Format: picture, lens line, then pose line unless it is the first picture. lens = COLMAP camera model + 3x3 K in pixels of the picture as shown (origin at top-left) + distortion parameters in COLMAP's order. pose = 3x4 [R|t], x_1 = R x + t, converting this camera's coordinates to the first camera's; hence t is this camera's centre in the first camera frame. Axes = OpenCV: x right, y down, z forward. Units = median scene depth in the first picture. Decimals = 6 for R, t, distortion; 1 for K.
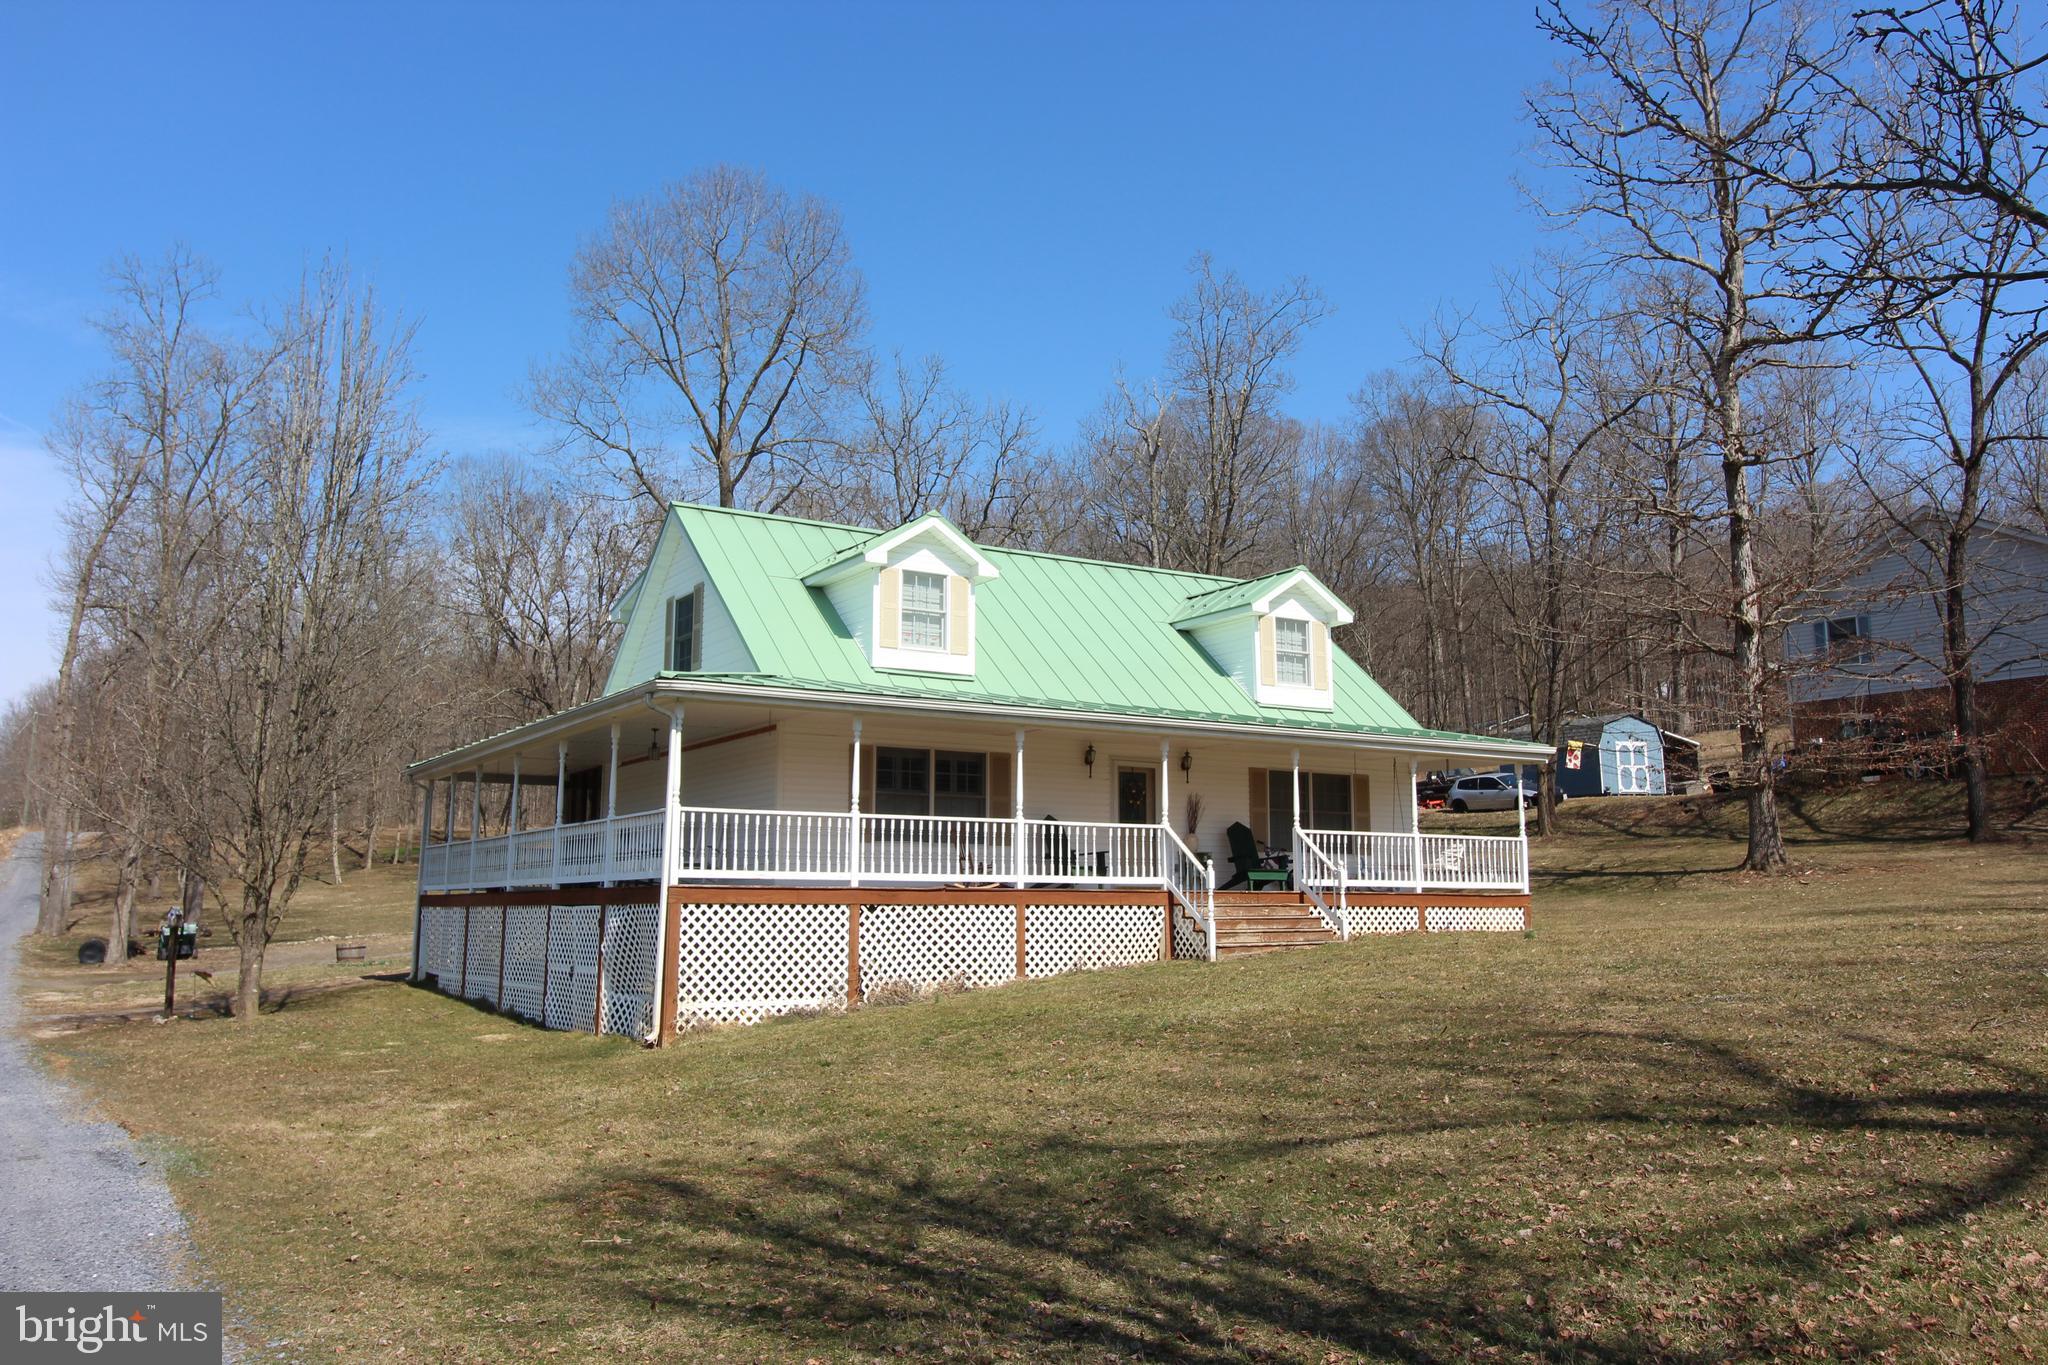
lens RADIAL K [[1627.4, 0, 1023.8], [0, 1627.4, 636.0], [0, 0, 1]] dist [0.007533, -0.002197]
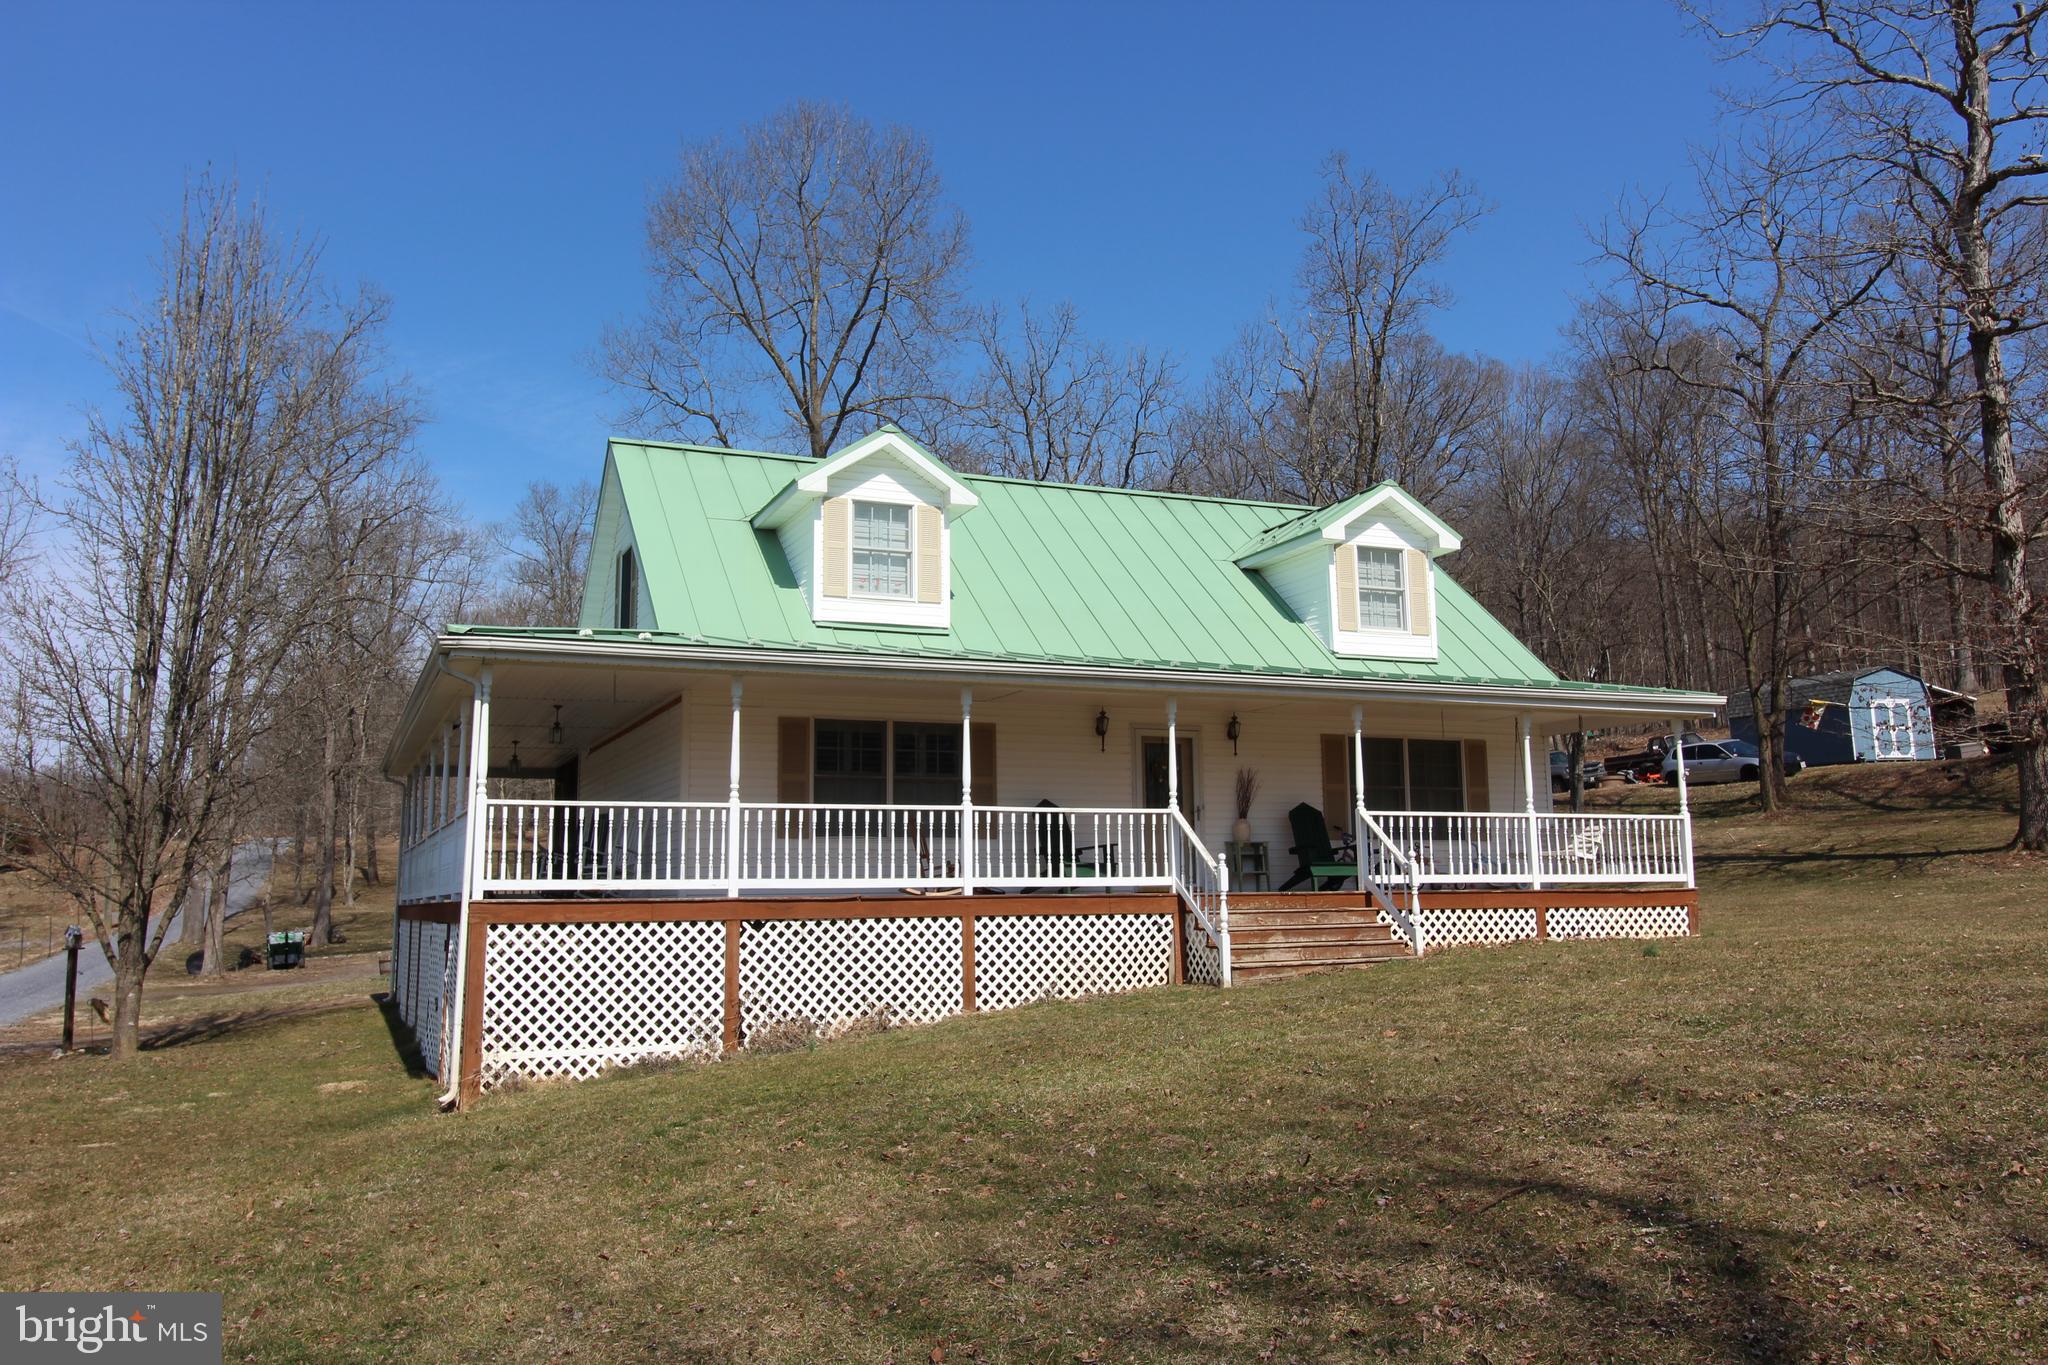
lens RADIAL K [[1627.4, 0, 1023.8], [0, 1627.4, 636.0], [0, 0, 1]] dist [0.007533, -0.002197]
pose [[0.988187, -0.037606, -0.148565, 0.124272], [0.038621, 0.999246, 0.003956, 0.026220], [0.148304, -0.009647, 0.988895, 0.209309]]
